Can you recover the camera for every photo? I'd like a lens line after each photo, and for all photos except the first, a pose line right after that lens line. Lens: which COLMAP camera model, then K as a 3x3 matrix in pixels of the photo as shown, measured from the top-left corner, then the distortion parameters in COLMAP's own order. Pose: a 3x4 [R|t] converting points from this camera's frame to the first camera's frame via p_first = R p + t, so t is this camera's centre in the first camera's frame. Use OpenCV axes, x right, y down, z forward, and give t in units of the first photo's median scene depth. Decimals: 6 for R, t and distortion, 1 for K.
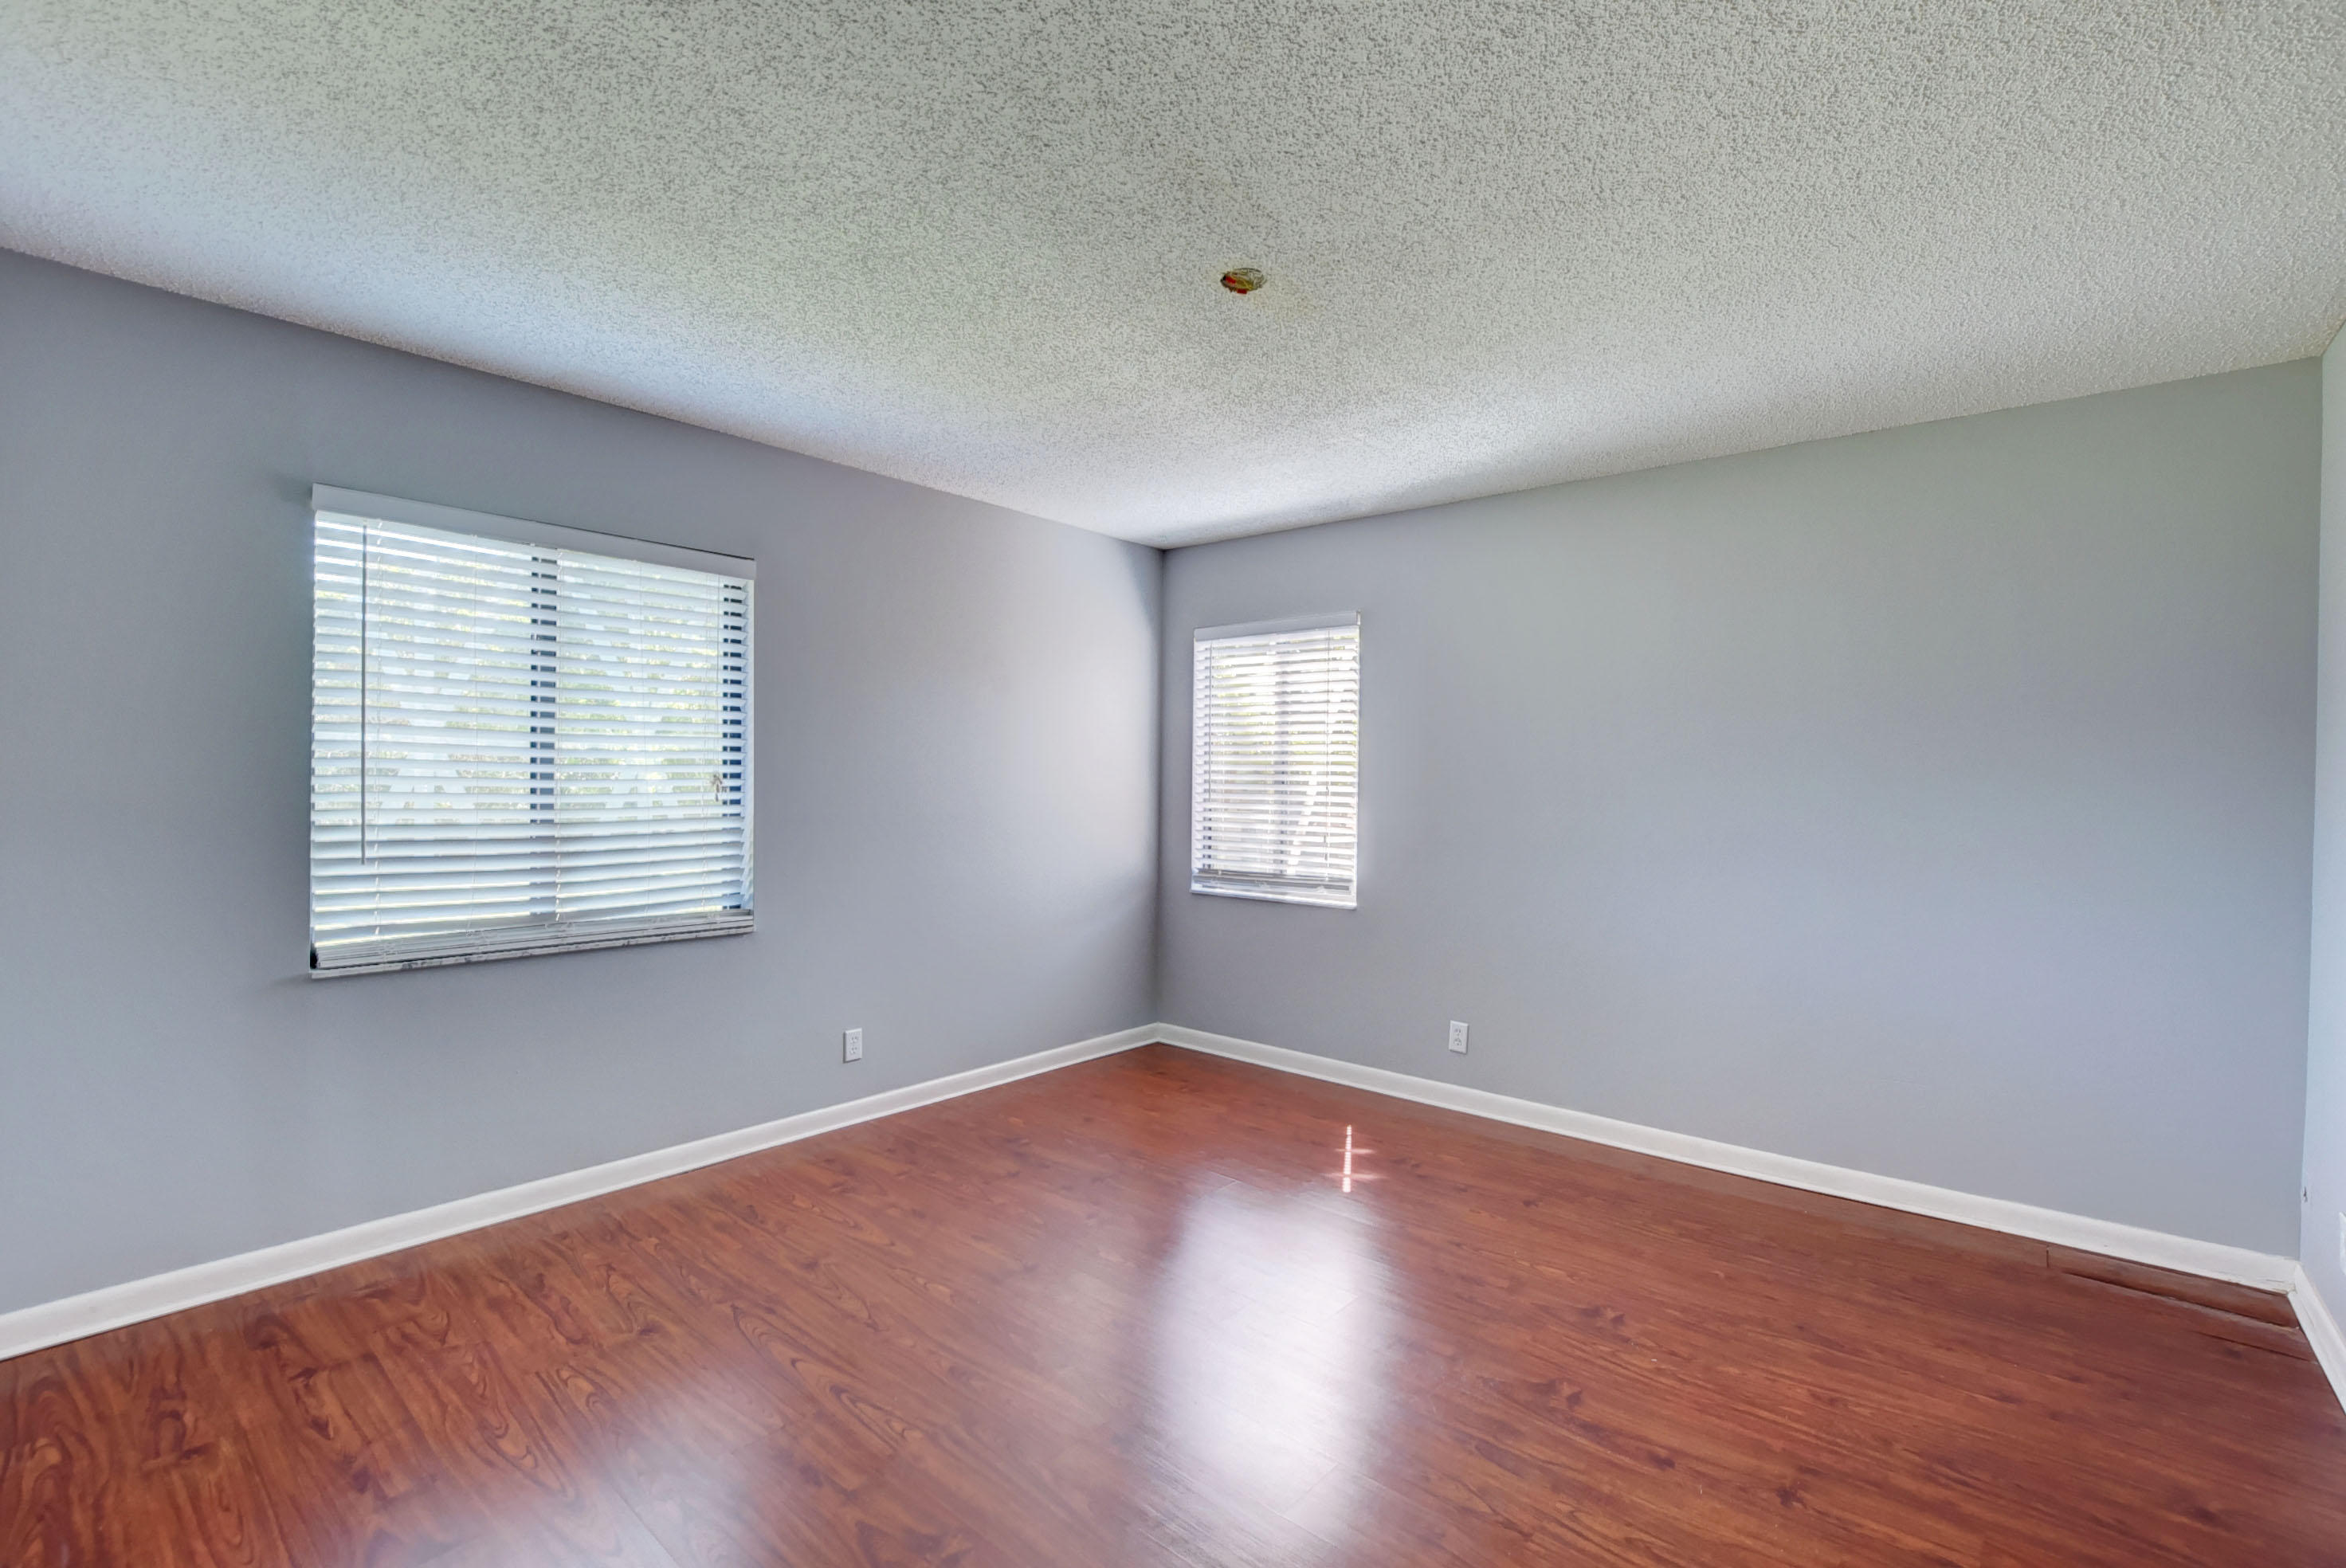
lens RADIAL K [[1037.6, 0, 1182.3], [0, 1037.6, 782.9], [0, 0, 1]] dist [-0.029849, 0.003644]
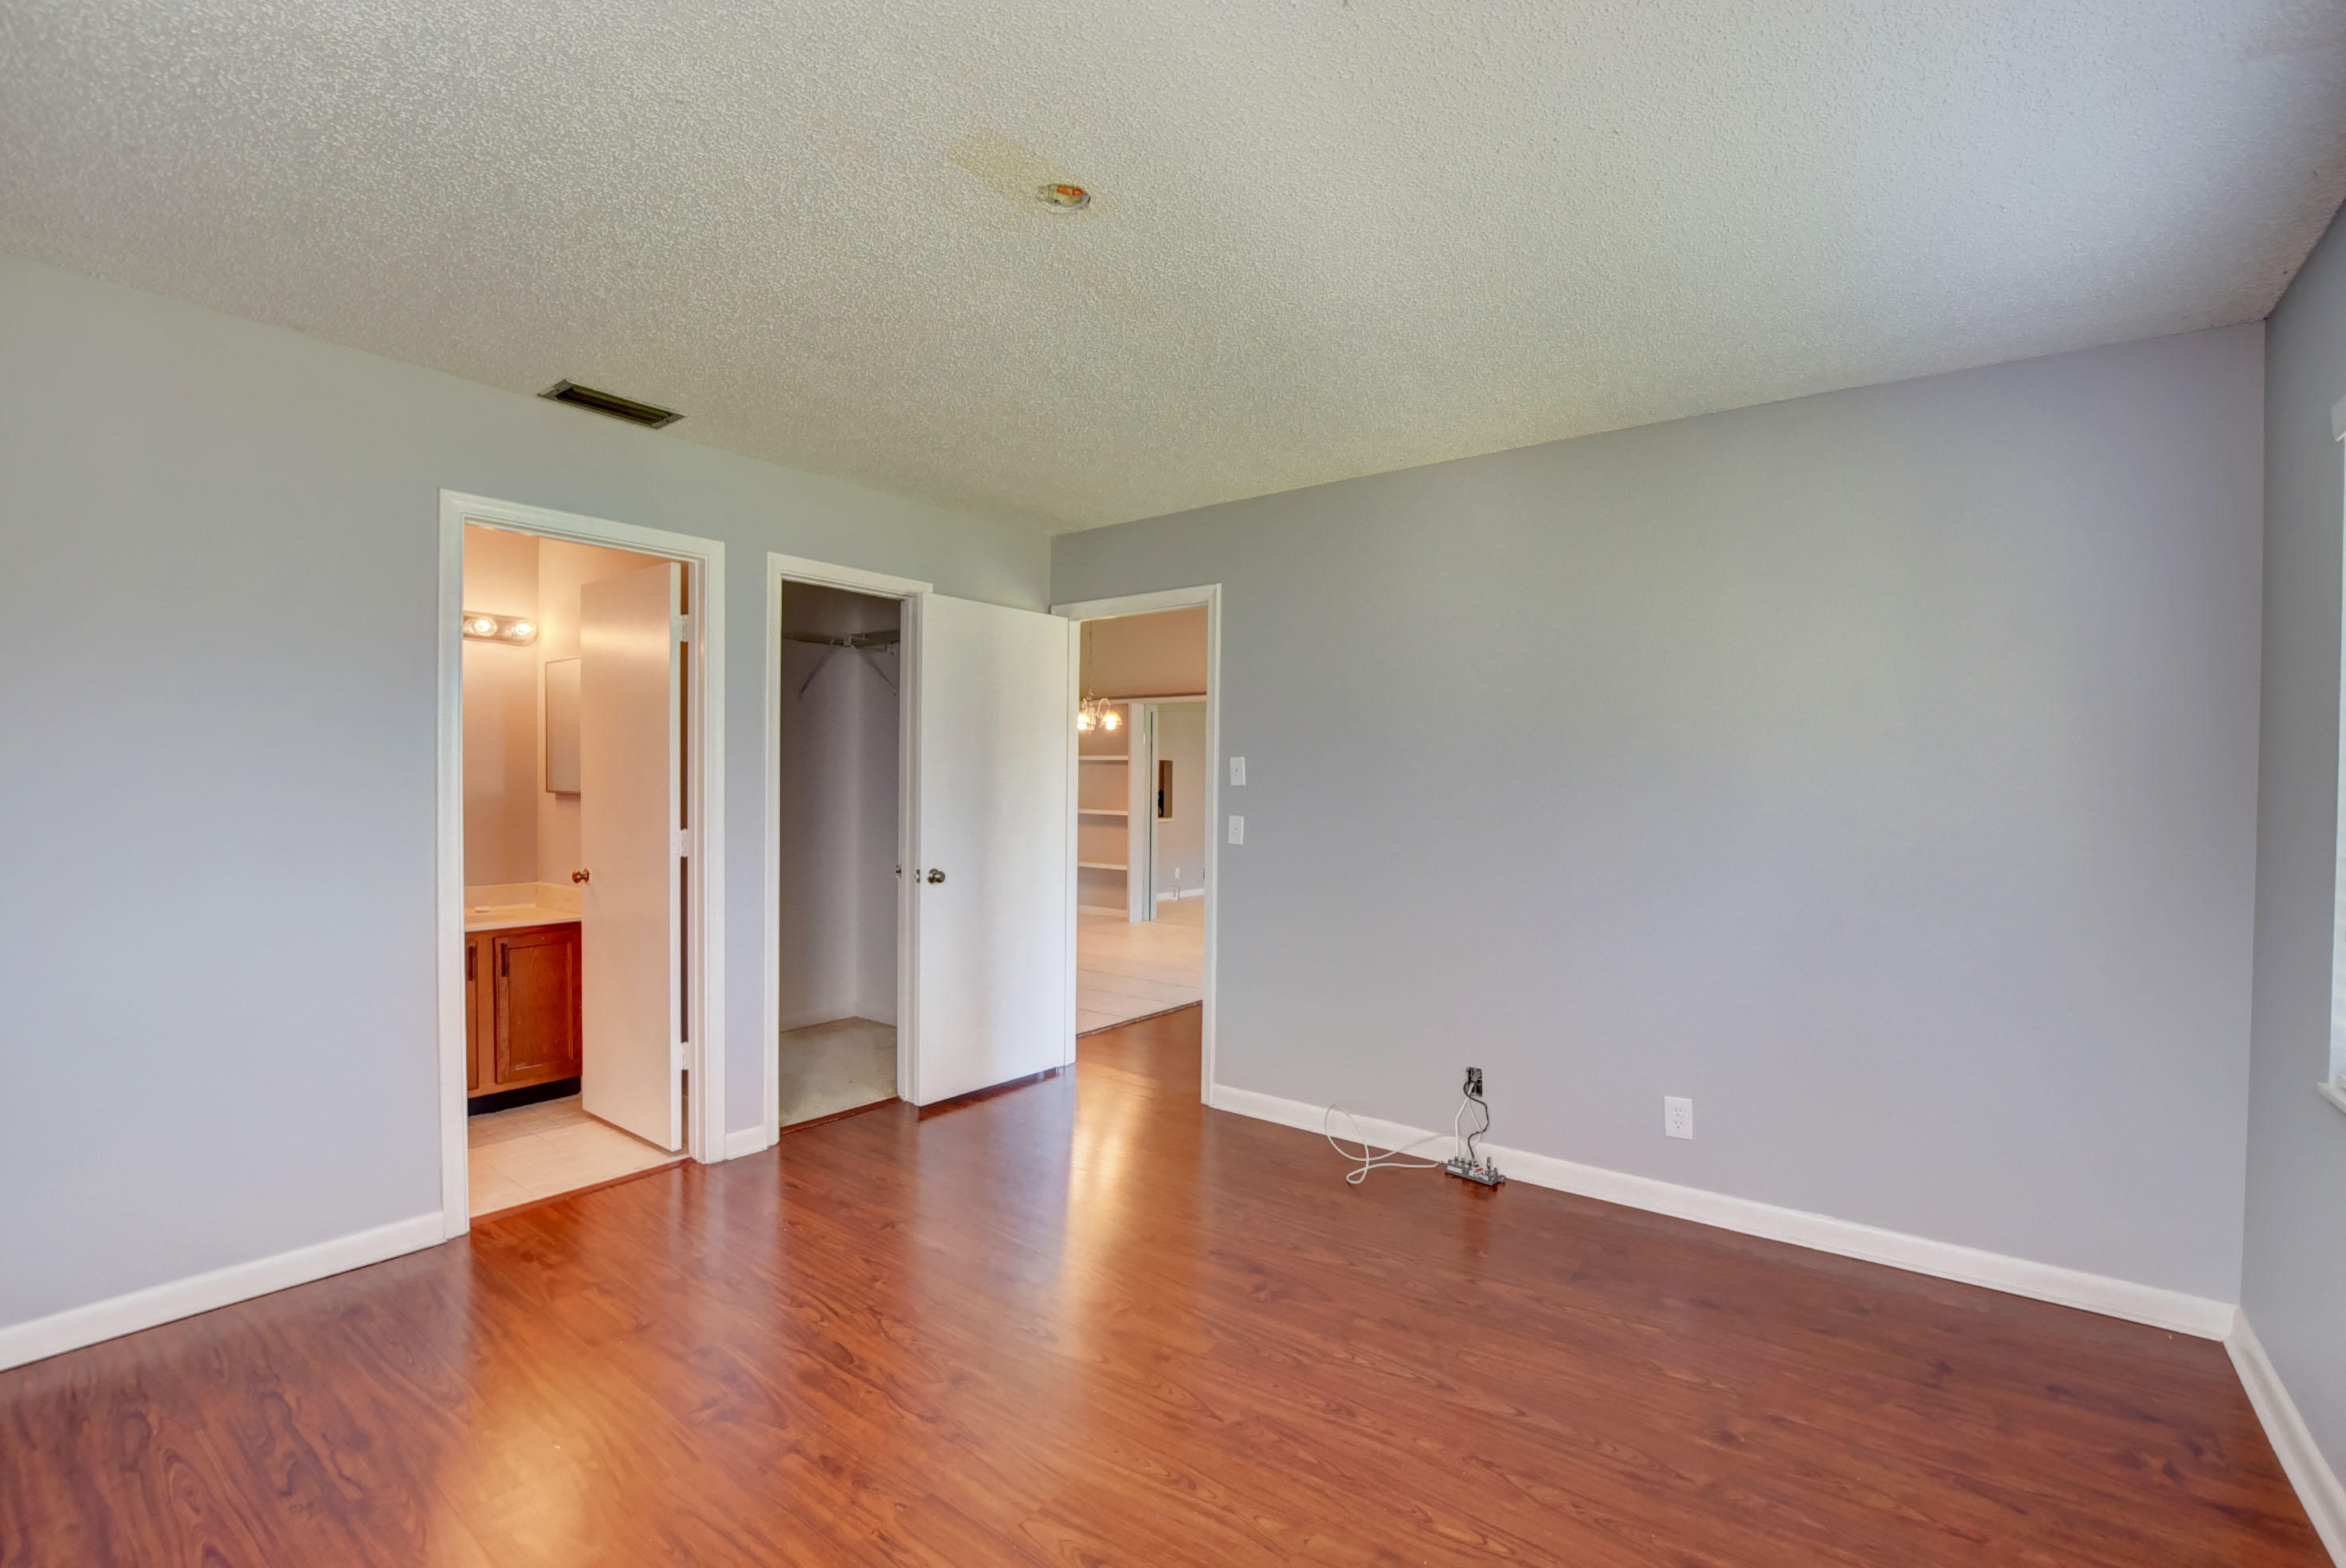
lens RADIAL K [[1037.6, 0, 1183.1], [0, 1037.6, 786.9], [0, 0, 1]] dist [-0.029849, 0.003644]
pose [[-0.998244, -0.023275, -0.054479, -0.002936], [-0.023827, 0.999671, 0.009505, -0.008306], [0.054240, 0.010786, -0.998470, 1.374600]]
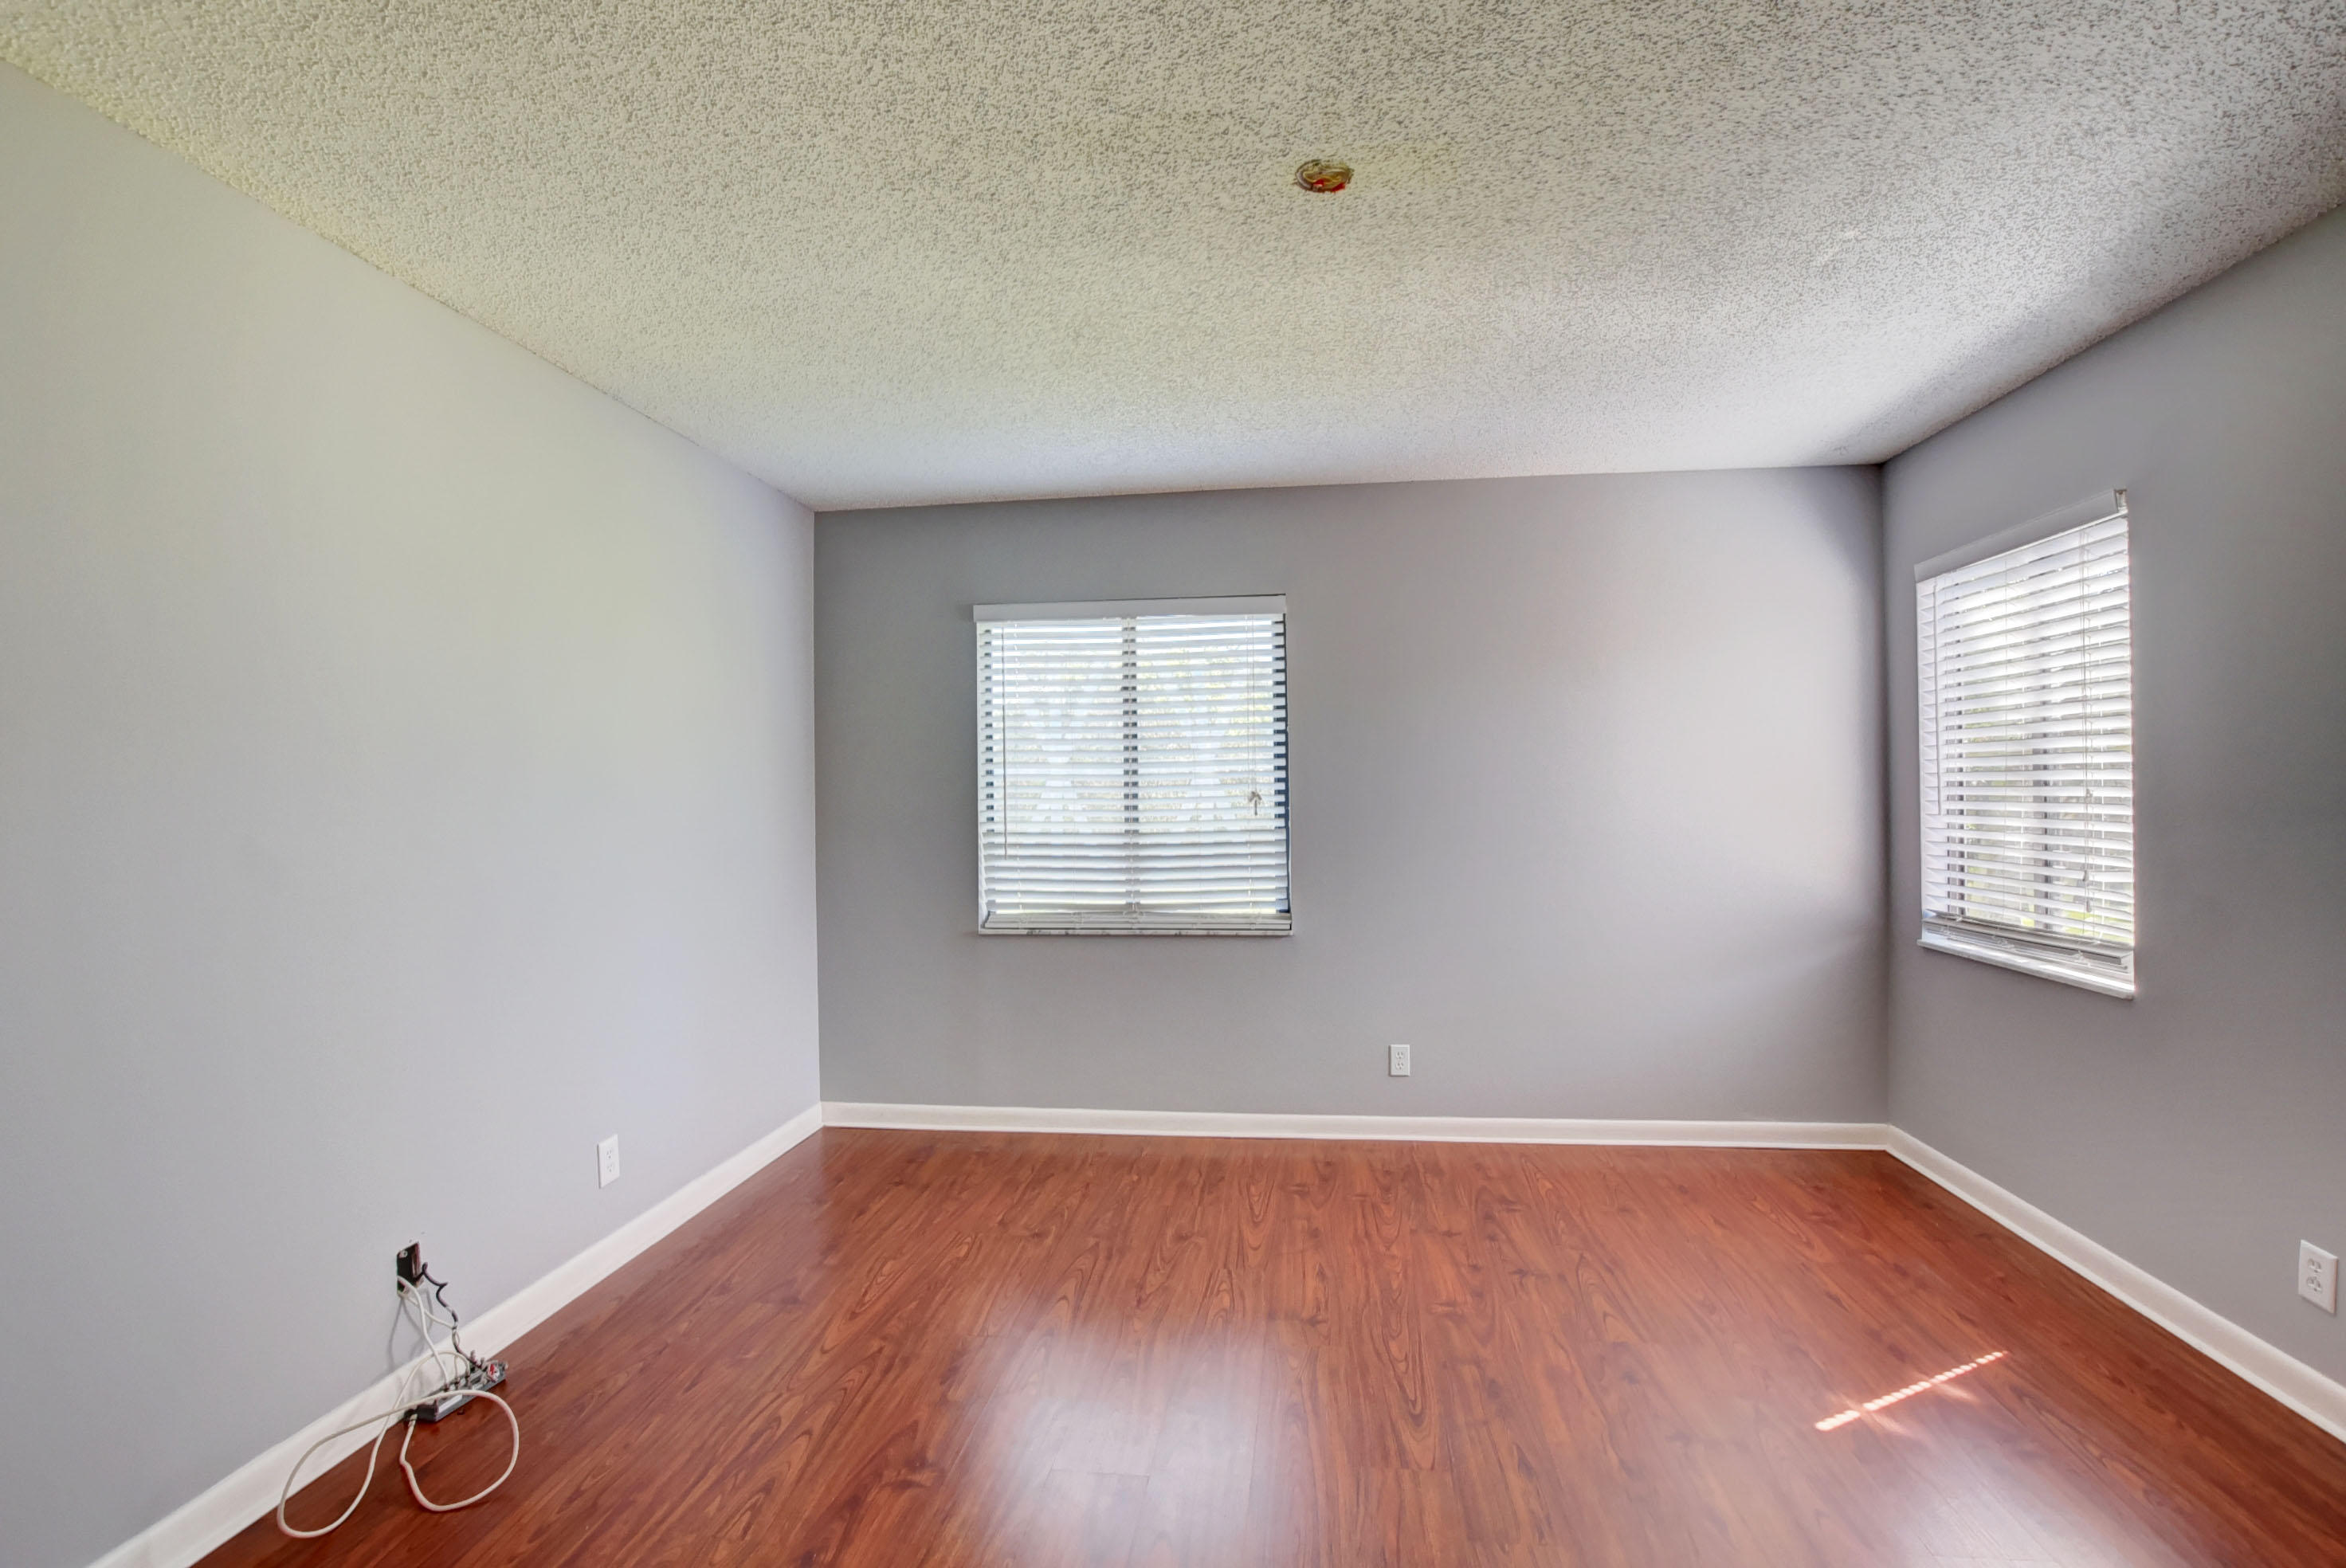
lens RADIAL K [[1037.6, 0, 1181.1], [0, 1037.6, 785.4], [0, 0, 1]] dist [-0.029849, 0.003644]
pose [[0.546295, -0.025390, -0.837208, 0.493449], [0.016712, 0.999672, -0.019412, 0.005759], [0.837426, -0.003387, 0.546540, 0.340689]]
